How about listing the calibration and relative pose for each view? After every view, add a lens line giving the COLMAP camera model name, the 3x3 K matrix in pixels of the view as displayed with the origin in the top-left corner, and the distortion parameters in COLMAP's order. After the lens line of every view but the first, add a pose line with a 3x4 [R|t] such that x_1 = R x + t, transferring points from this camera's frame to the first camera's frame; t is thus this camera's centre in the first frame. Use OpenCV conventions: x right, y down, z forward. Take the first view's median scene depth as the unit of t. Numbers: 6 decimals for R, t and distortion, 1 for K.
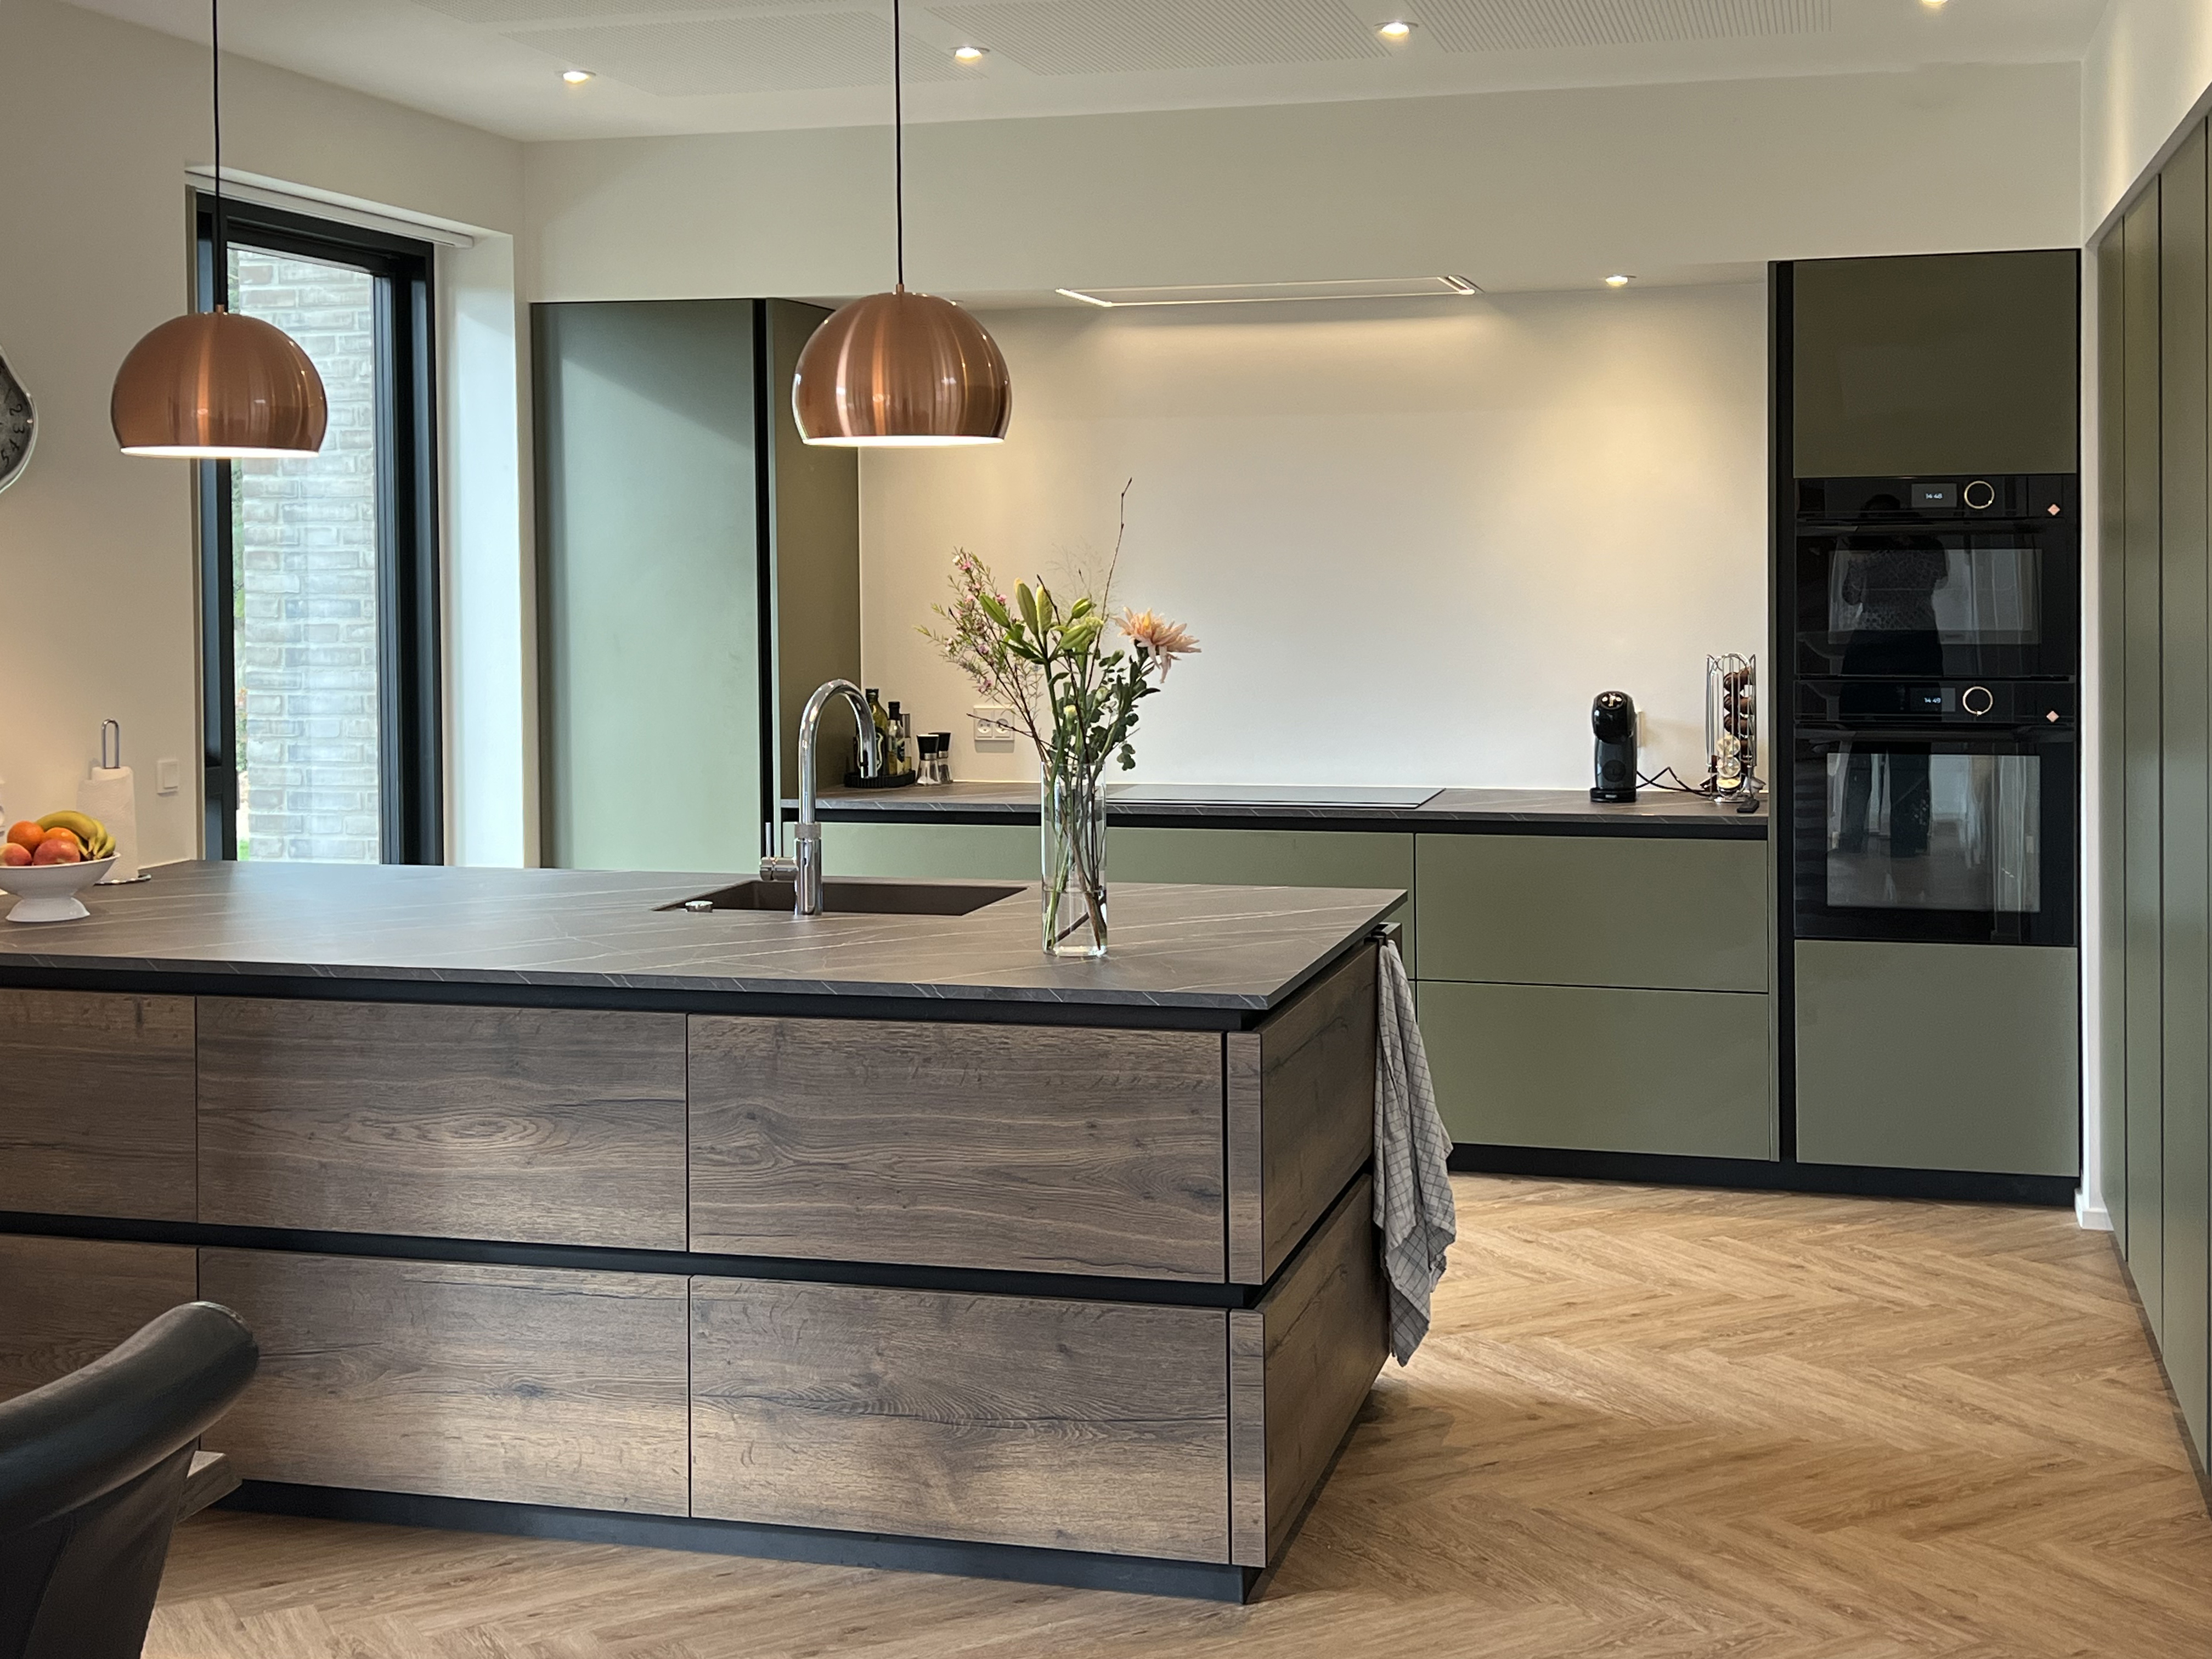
lens RADIAL K [[2772.4, 0, 967.6], [0, 2772.4, 577.7], [0, 0, 1]] dist [0.112485, -0.213463]
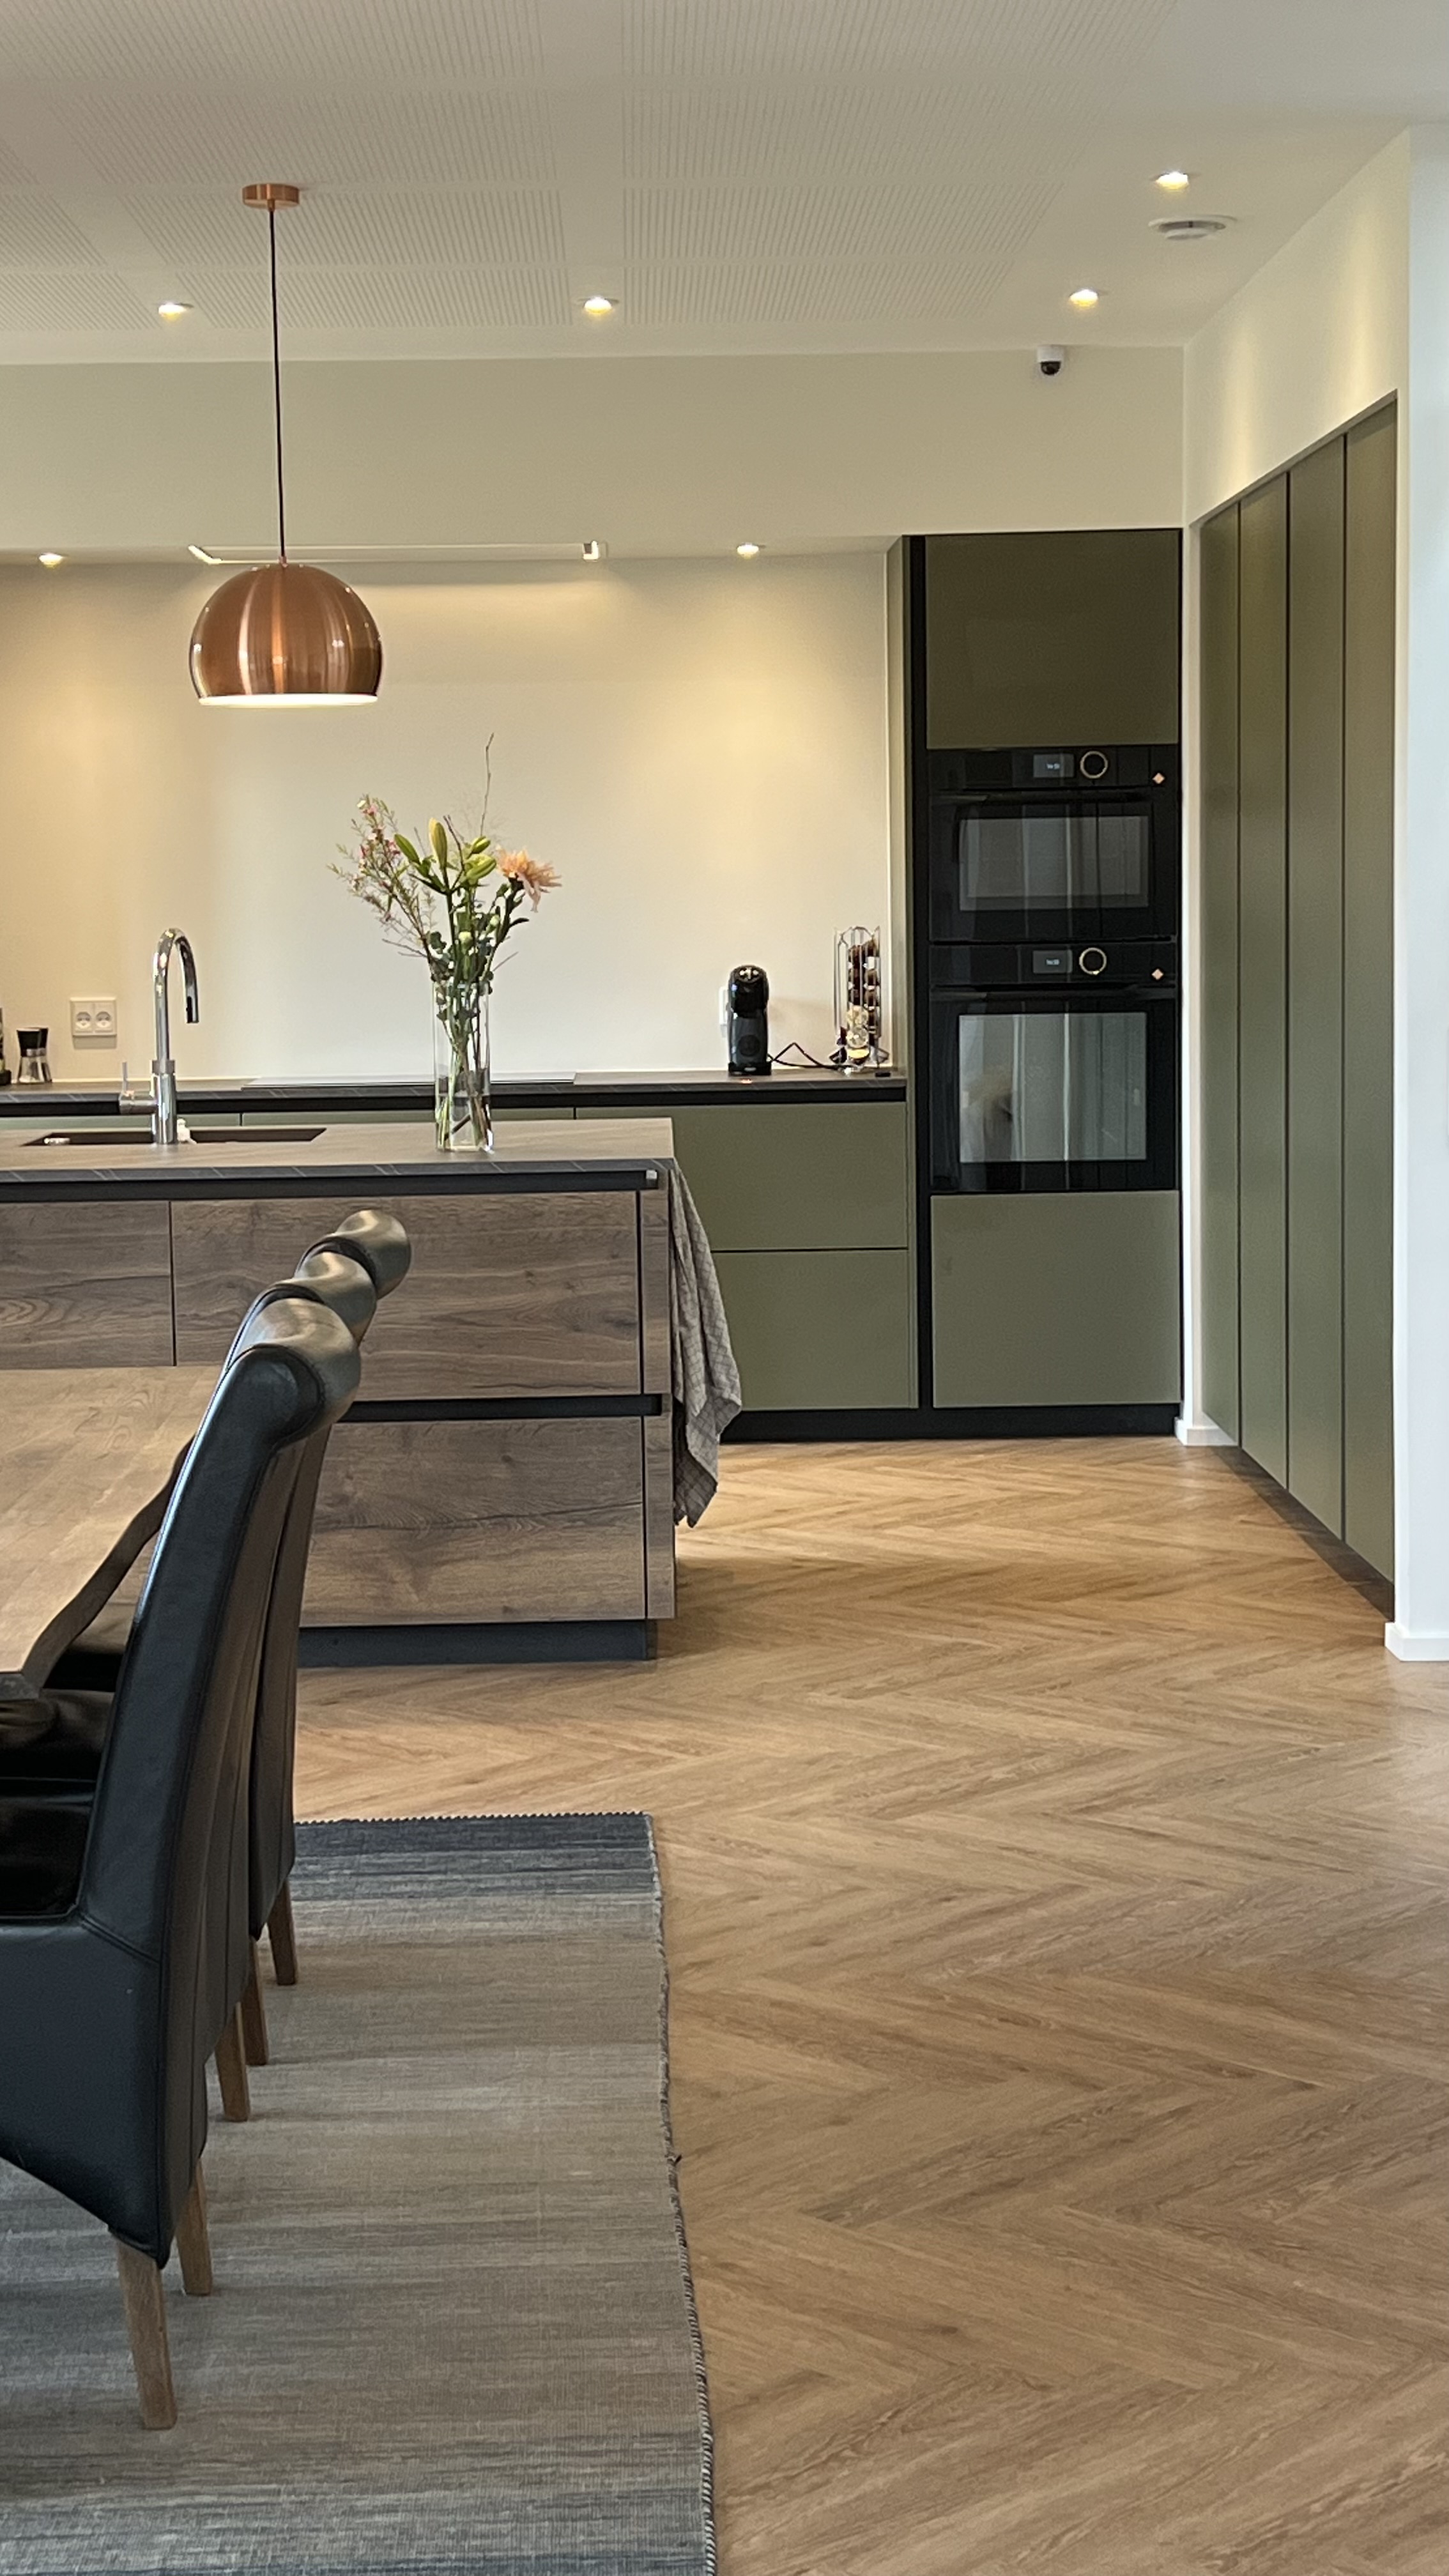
lens RADIAL K [[3965.2, 0, 724.5], [0, 3965.2, 1288.0], [0, 0, 1]] dist [0.019099, 0.030194]
pose [[0.950081, -0.042226, 0.309131, -0.327822], [0.014680, 0.995752, 0.090897, 0.039507], [-0.311656, -0.081822, 0.946665, -0.523118]]
